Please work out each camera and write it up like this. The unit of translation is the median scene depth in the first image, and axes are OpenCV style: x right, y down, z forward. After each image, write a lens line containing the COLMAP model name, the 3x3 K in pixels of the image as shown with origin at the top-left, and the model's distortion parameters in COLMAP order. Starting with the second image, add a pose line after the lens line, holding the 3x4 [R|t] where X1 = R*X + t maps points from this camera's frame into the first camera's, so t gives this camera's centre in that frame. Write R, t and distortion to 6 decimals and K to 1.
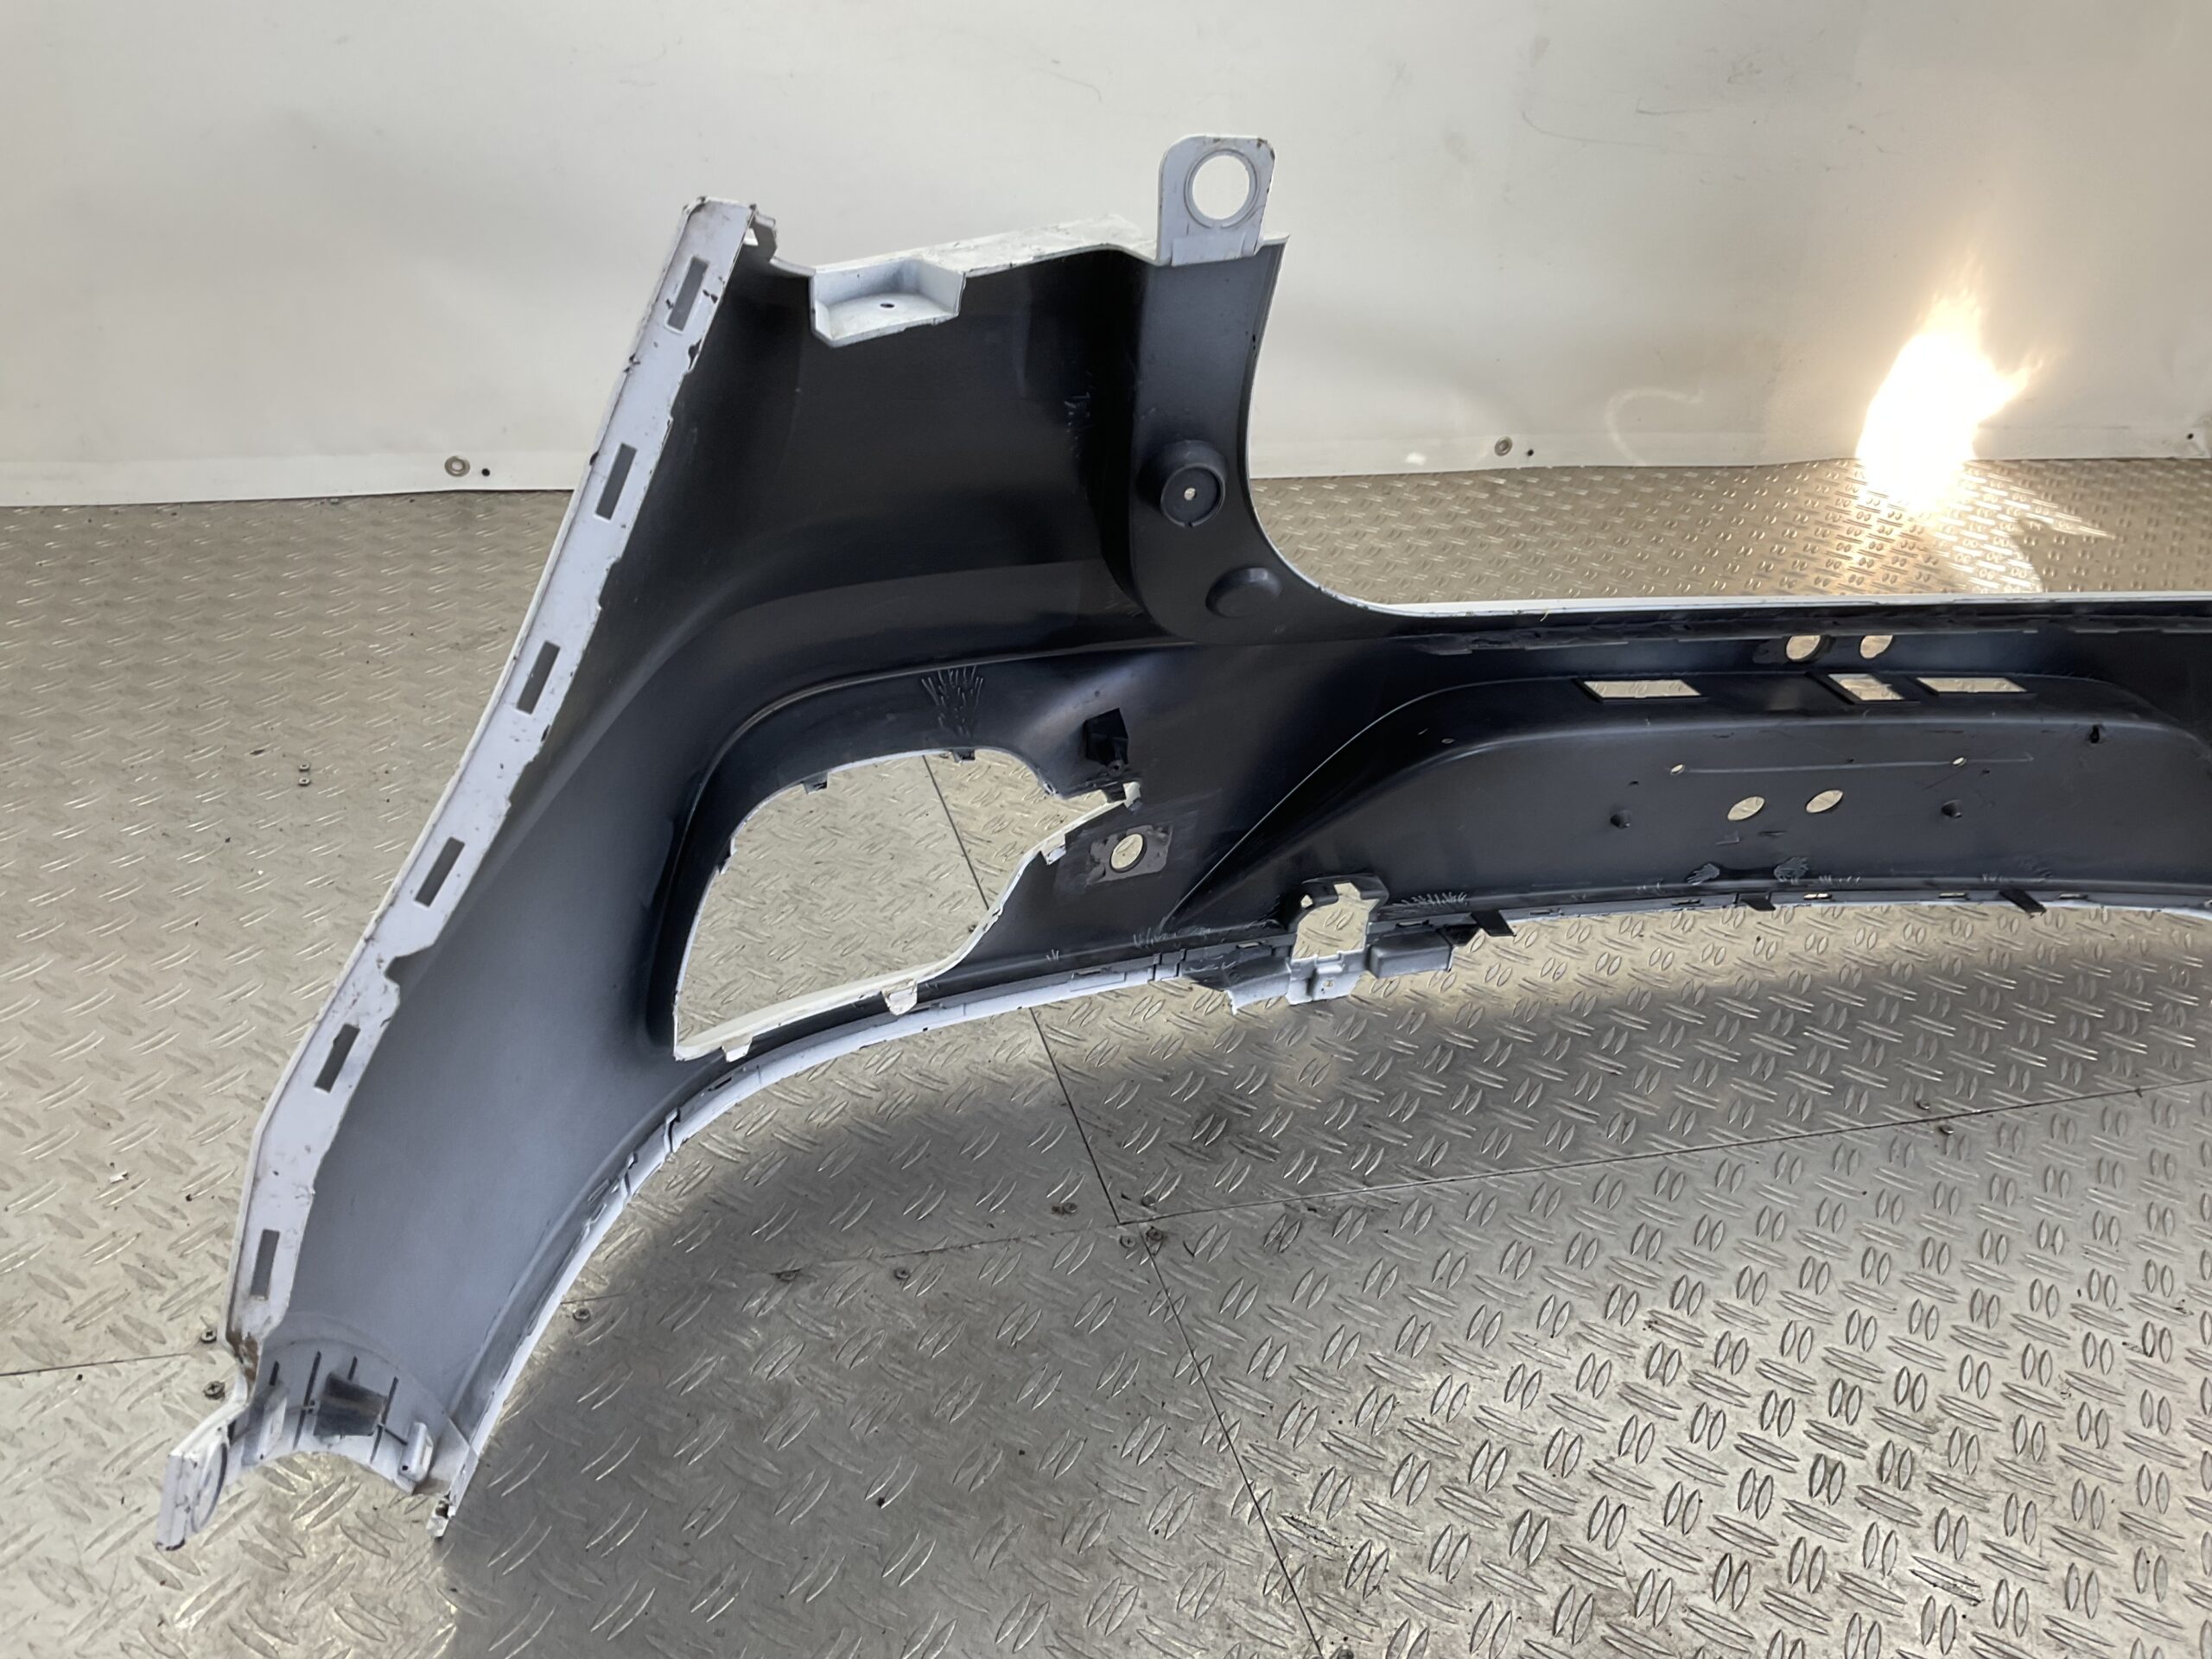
lens RADIAL K [[1830.5, 0, 1104.6], [0, 1830.5, 767.7], [0, 0, 1]] dist [0.043066, -0.078168]
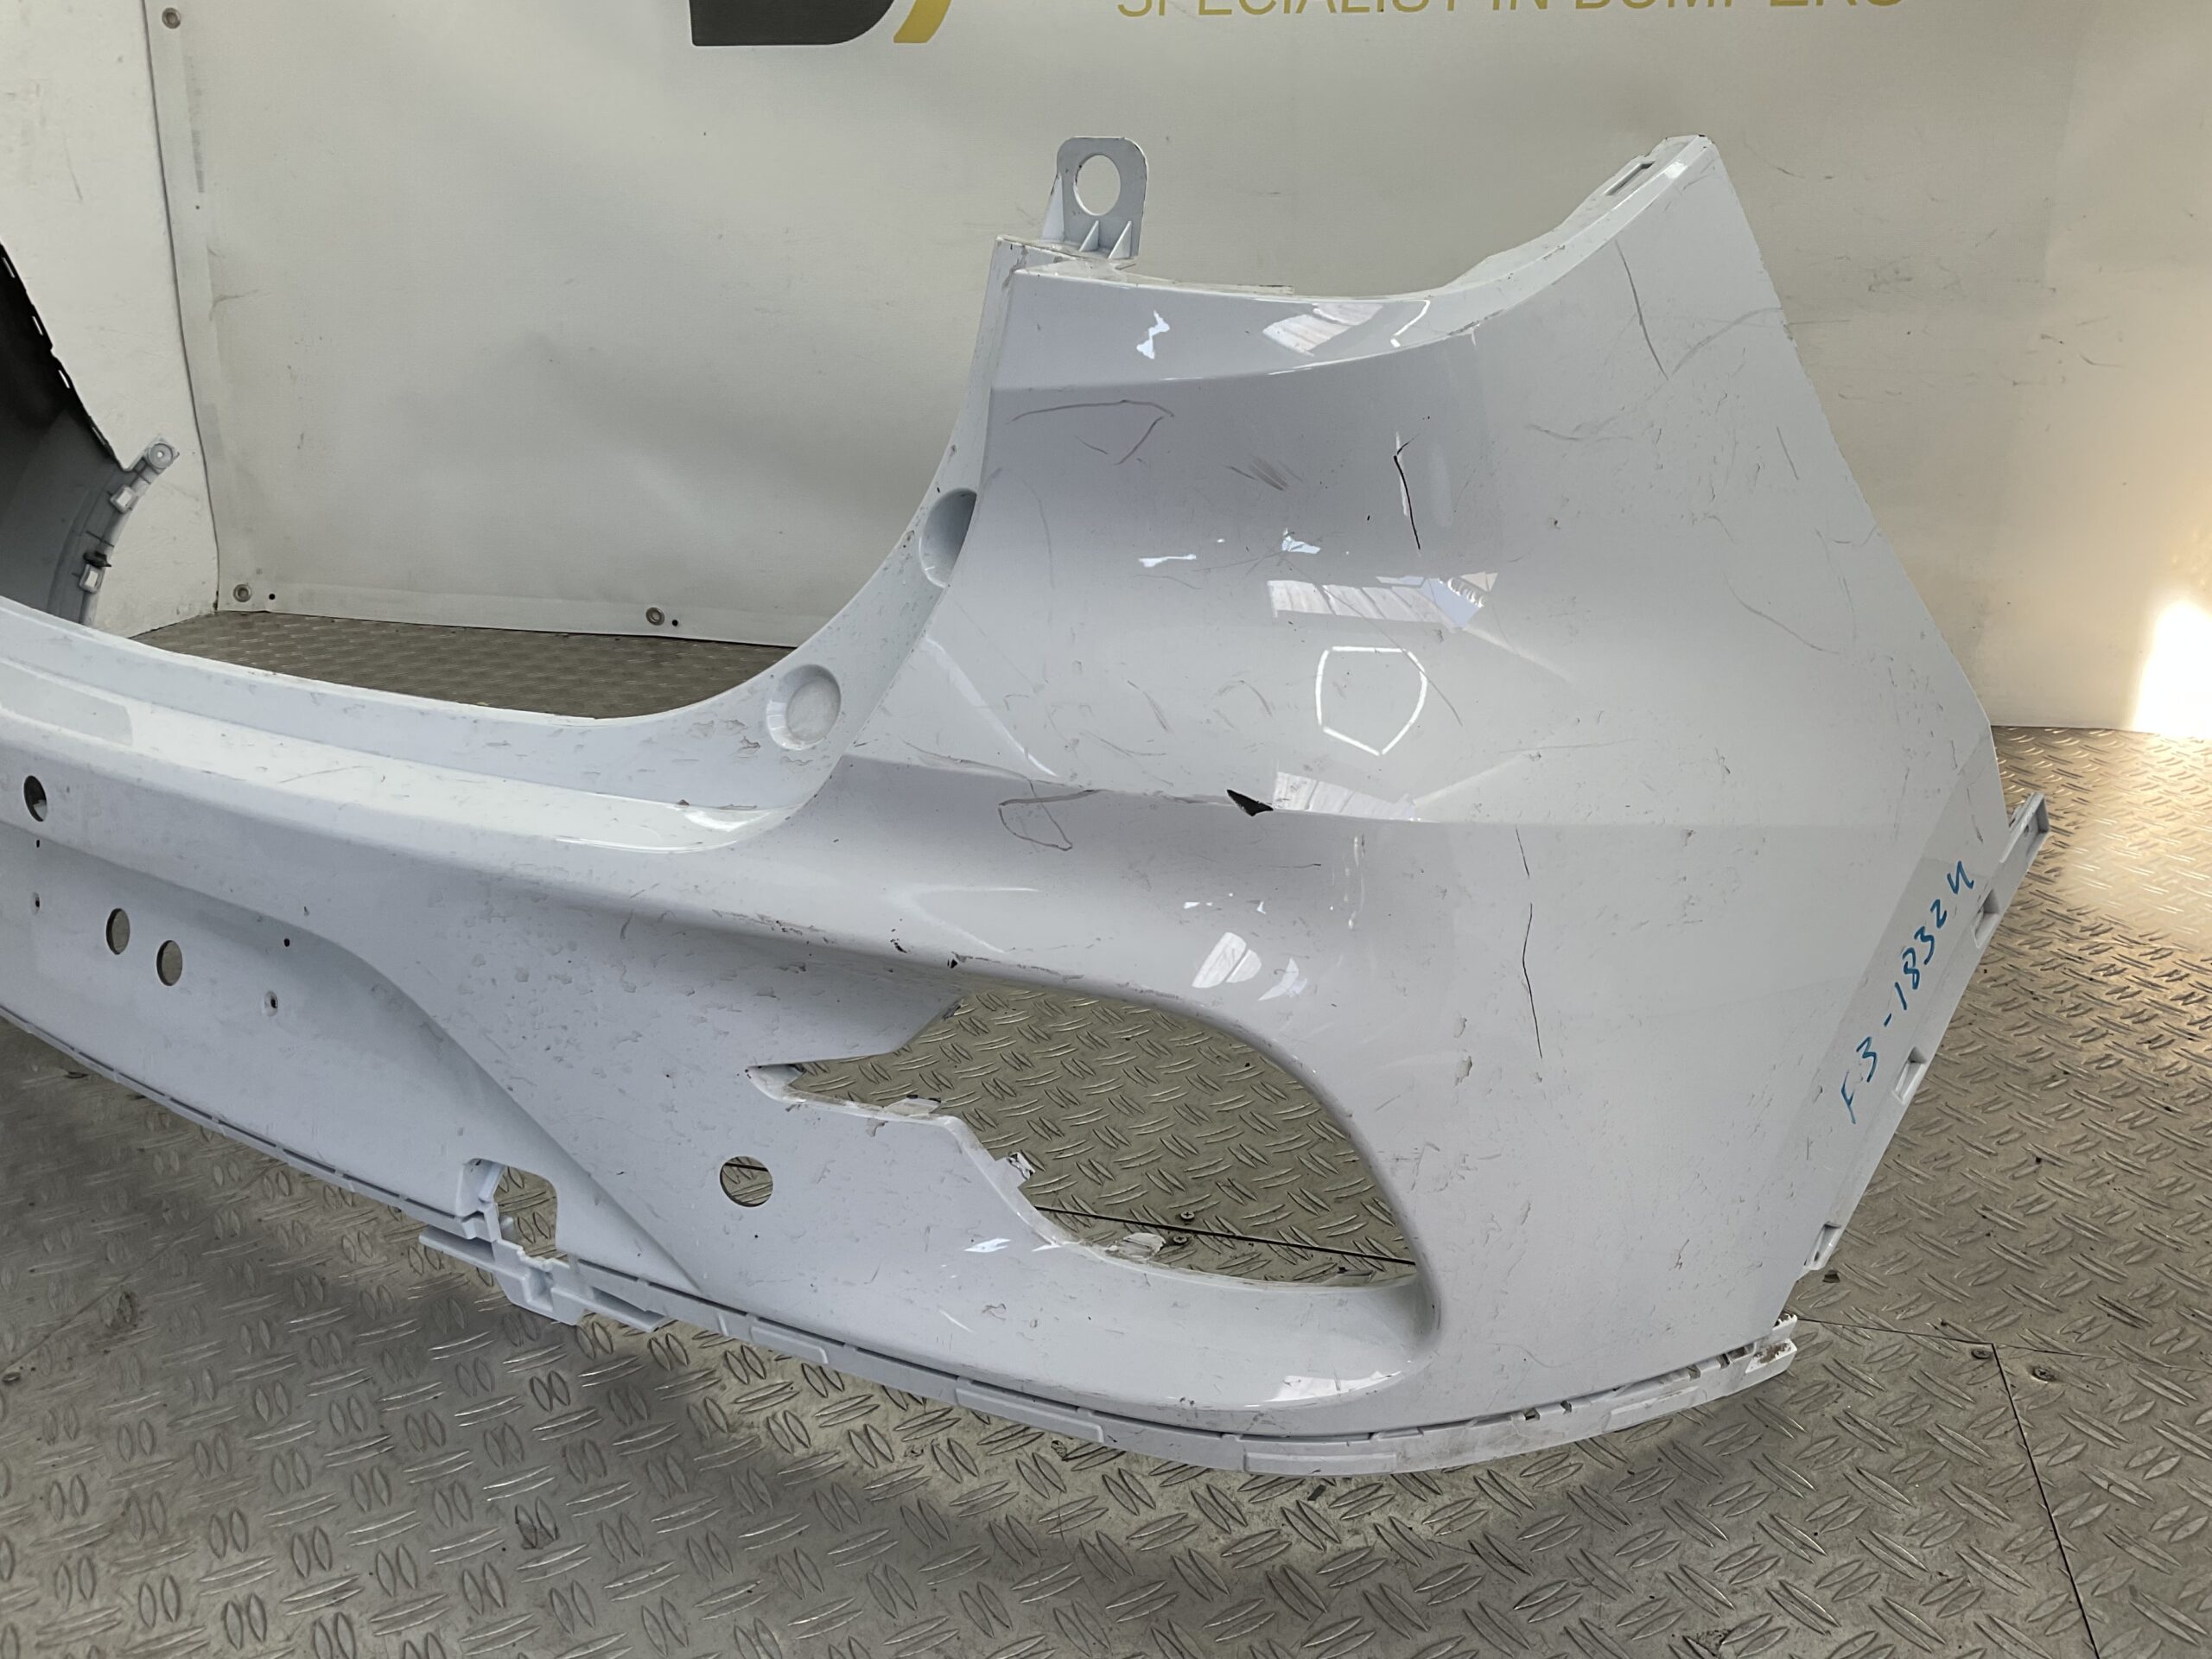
lens RADIAL K [[1790.3, 0, 1119.3], [0, 1790.3, 773.1], [0, 0, 1]] dist [0.085989, -0.153994]
pose [[0.867063, 0.079669, -0.491786, 0.753071], [-0.178458, 0.971295, -0.157288, 0.107152], [0.465138, 0.224142, 0.856392, 0.174307]]
